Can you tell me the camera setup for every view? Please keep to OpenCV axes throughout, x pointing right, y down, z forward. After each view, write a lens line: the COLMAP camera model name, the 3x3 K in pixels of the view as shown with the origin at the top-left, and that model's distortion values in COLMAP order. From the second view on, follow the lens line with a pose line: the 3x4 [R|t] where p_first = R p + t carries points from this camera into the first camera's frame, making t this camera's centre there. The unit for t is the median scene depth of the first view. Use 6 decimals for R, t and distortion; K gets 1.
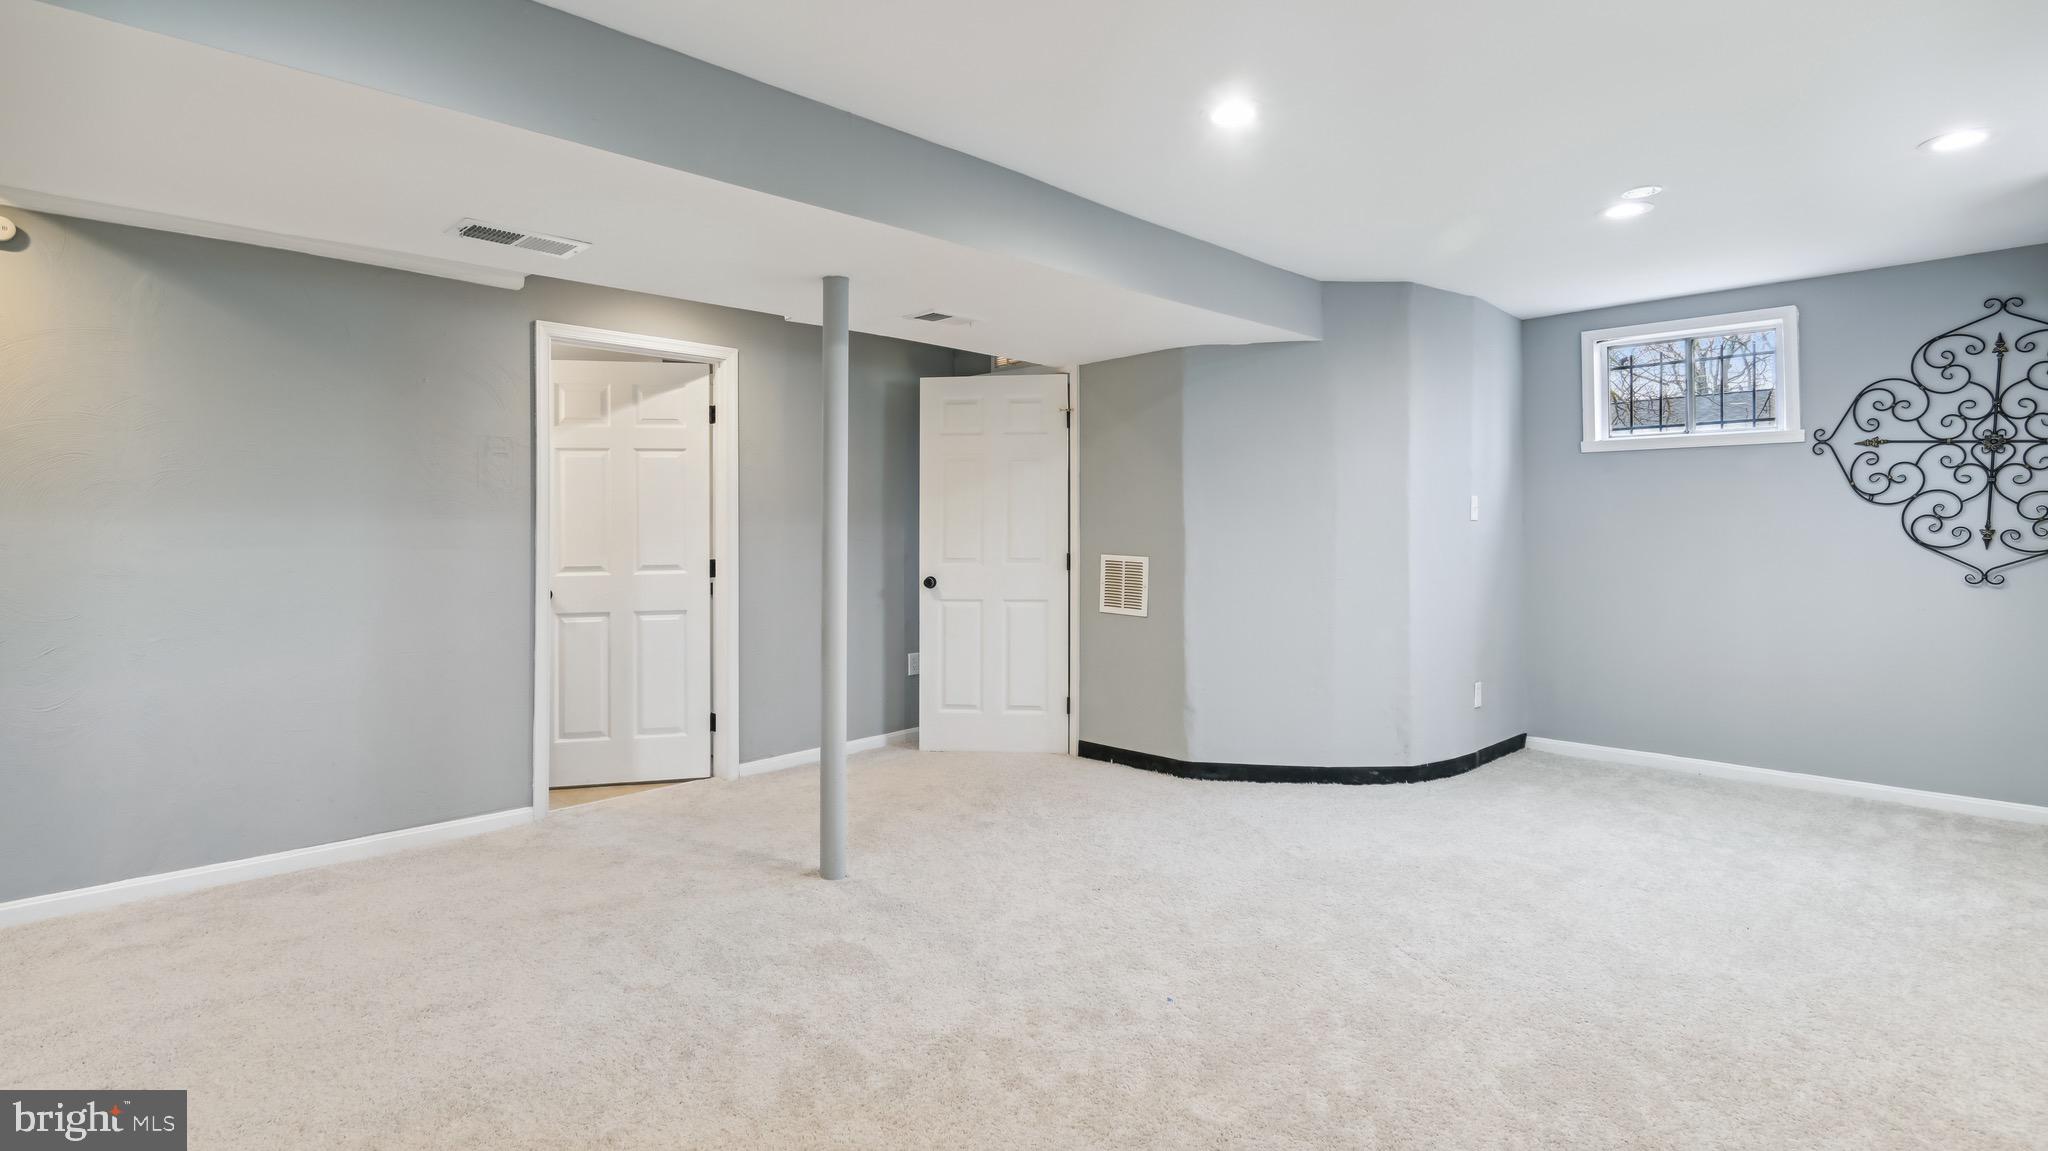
lens RADIAL K [[977.8, 0, 1019.1], [0, 977.8, 504.6], [0, 0, 1]] dist [0.002416, 0.000459]
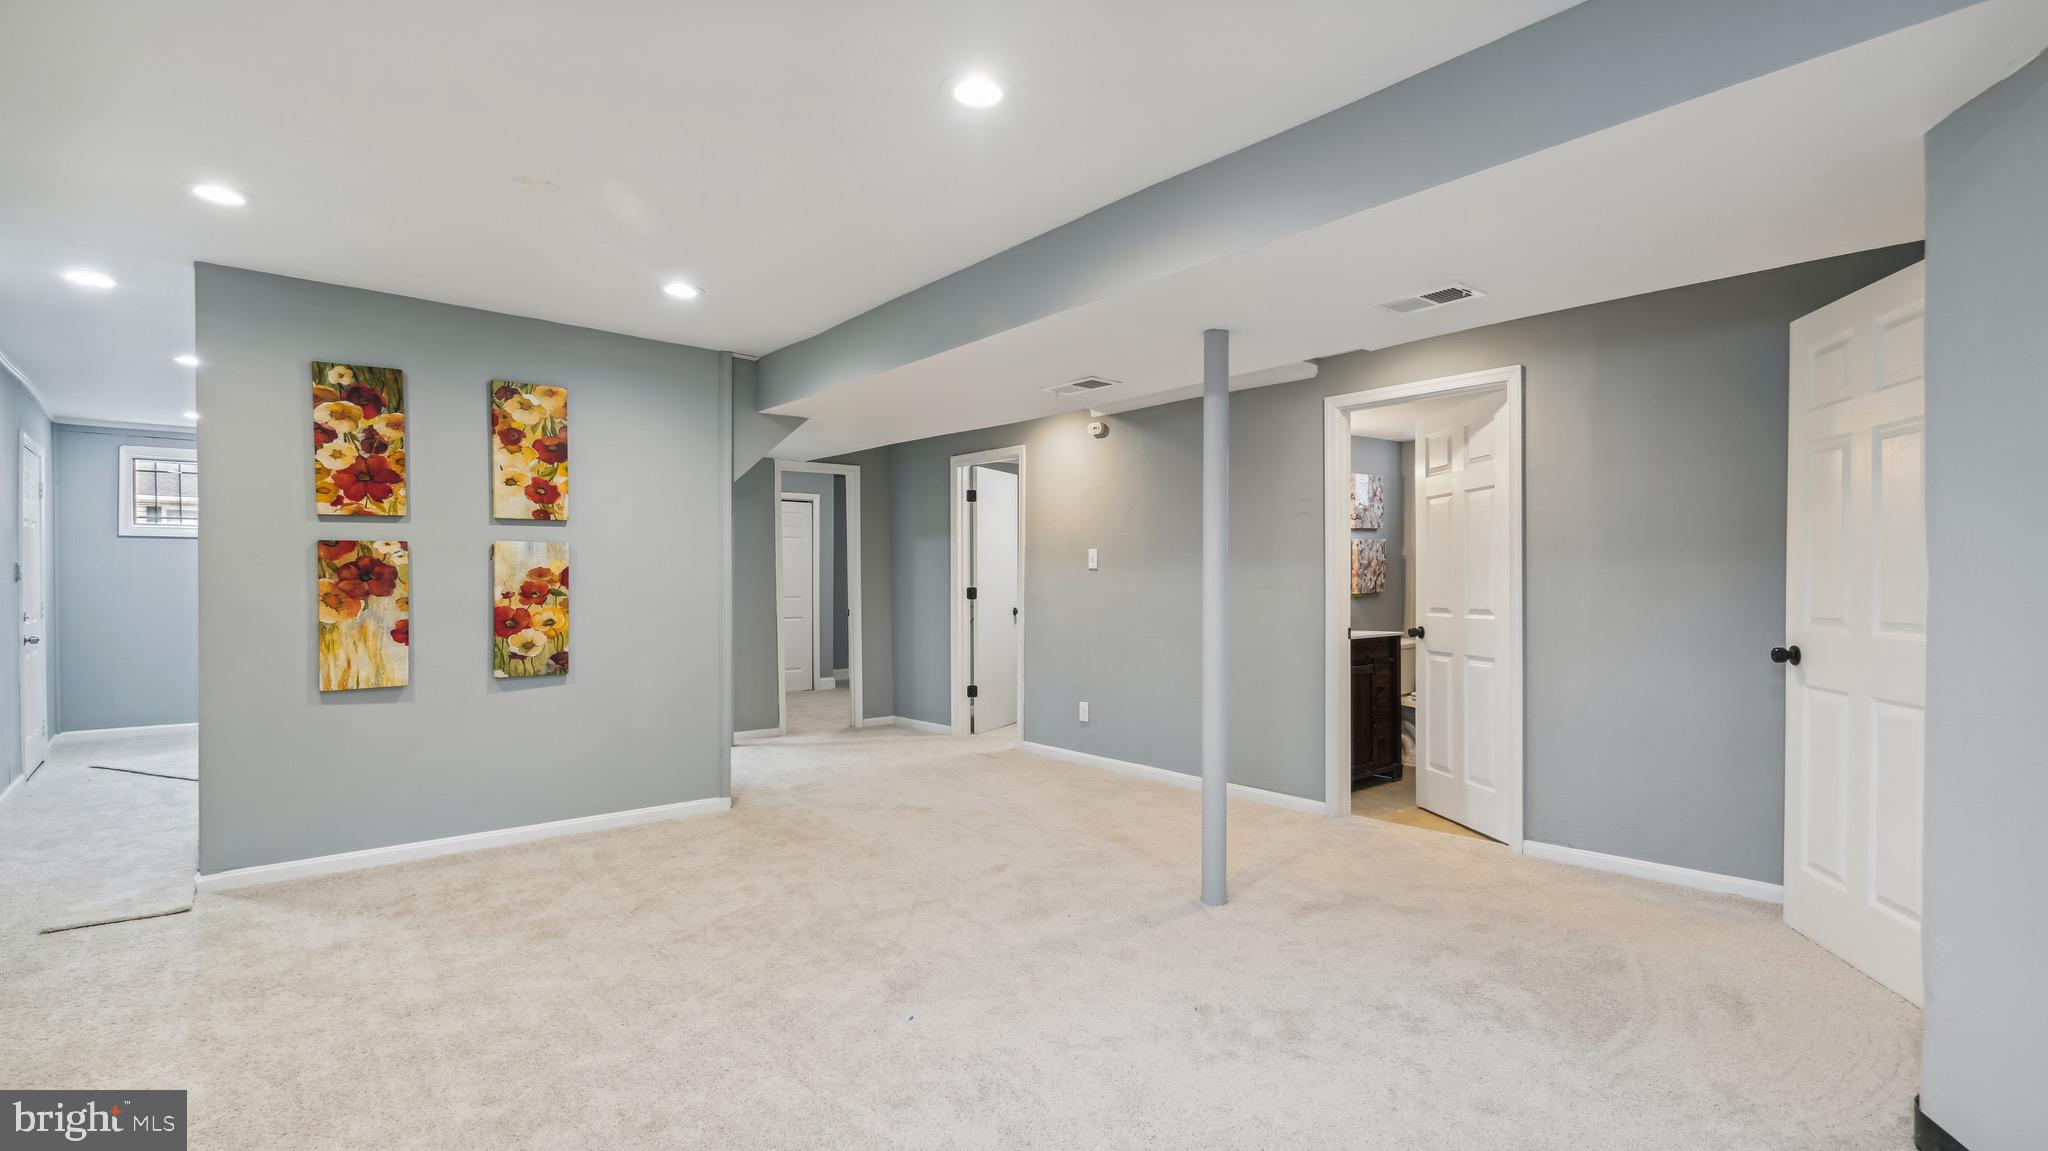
lens RADIAL K [[964.6, 0, 1024.0], [0, 964.6, 575.5], [0, 0, 1]] dist [0.001062, 0.000141]
pose [[-0.098374, 0.002514, -0.995146, 0.710018], [0.030445, 0.999536, -0.000484, 0.017818], [0.994684, -0.030344, -0.098405, 0.744755]]
